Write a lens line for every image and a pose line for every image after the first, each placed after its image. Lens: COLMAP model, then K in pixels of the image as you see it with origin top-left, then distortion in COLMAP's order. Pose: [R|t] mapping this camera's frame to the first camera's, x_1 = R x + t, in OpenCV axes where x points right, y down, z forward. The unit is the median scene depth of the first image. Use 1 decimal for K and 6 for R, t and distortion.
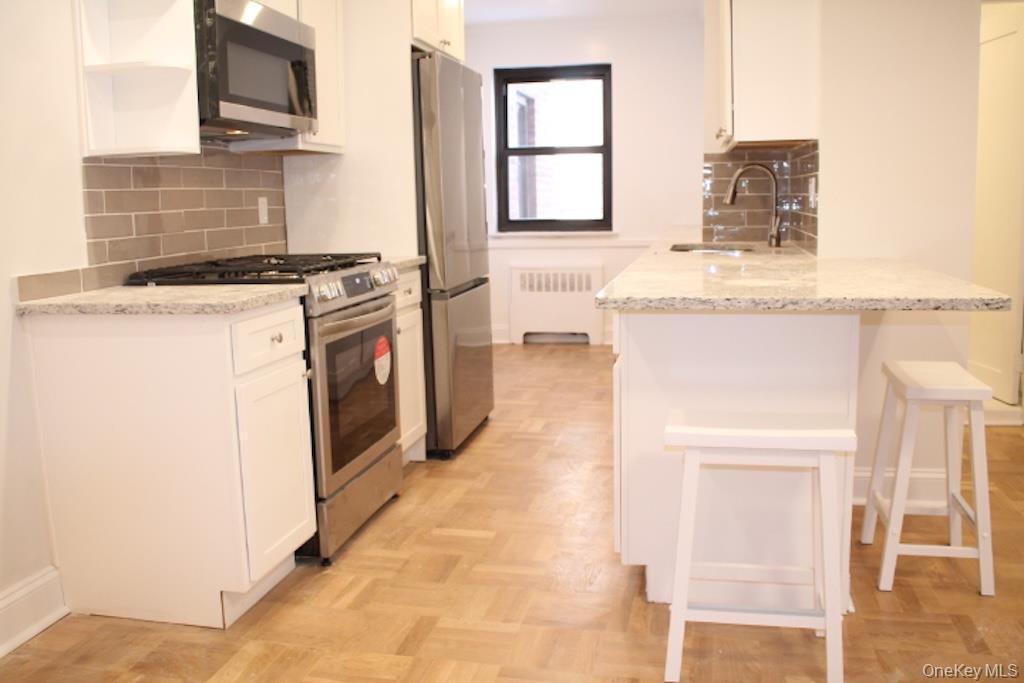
lens RADIAL K [[927.2, 0, 499.4], [0, 927.2, 326.4], [0, 0, 1]] dist [-0.154296, 0.139709]
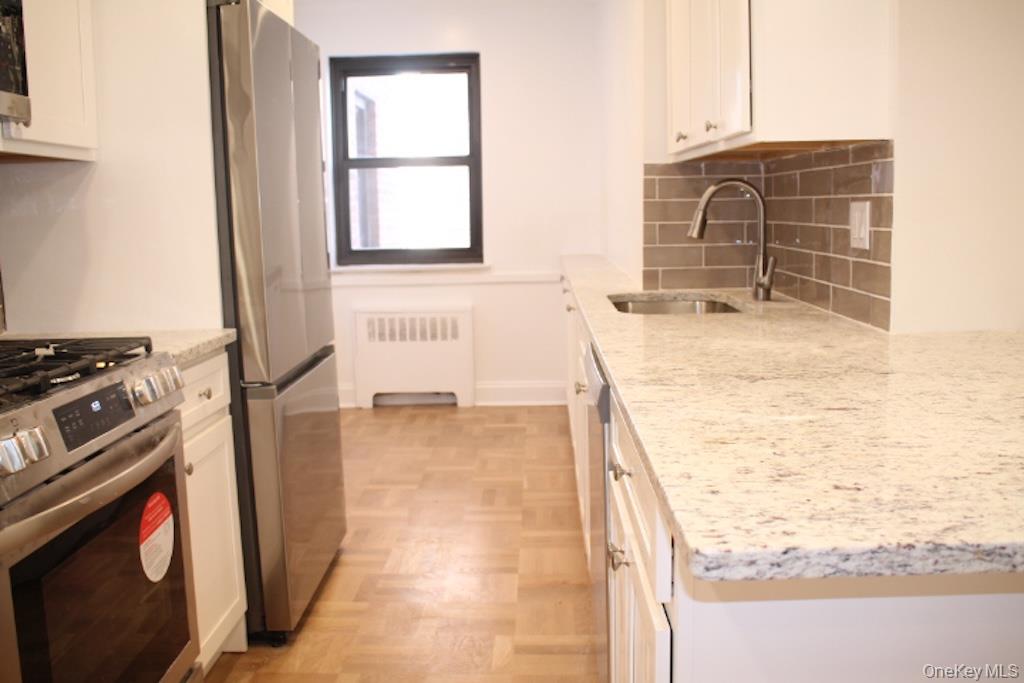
lens RADIAL K [[927.2, 0, 499.4], [0, 927.2, 326.4], [0, 0, 1]] dist [-0.154296, 0.139709]
pose [[0.982760, -0.022723, 0.183482, -0.022850], [0.025641, 0.999579, -0.013545, -0.076157], [-0.183097, 0.018016, 0.982930, 0.436891]]
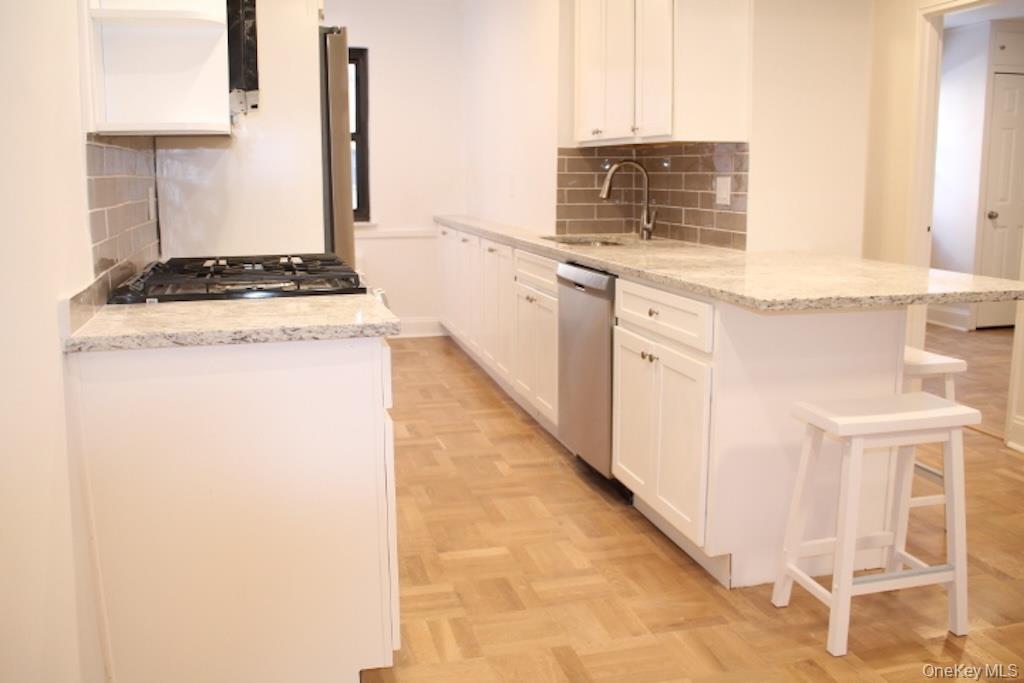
lens RADIAL K [[927.2, 0, 499.4], [0, 927.2, 326.4], [0, 0, 1]] dist [-0.154296, 0.139709]
pose [[0.891288, -0.051464, 0.450507, -0.404516], [0.043884, 0.998665, 0.027262, -0.027910], [-0.451308, -0.004528, 0.892357, 0.151672]]
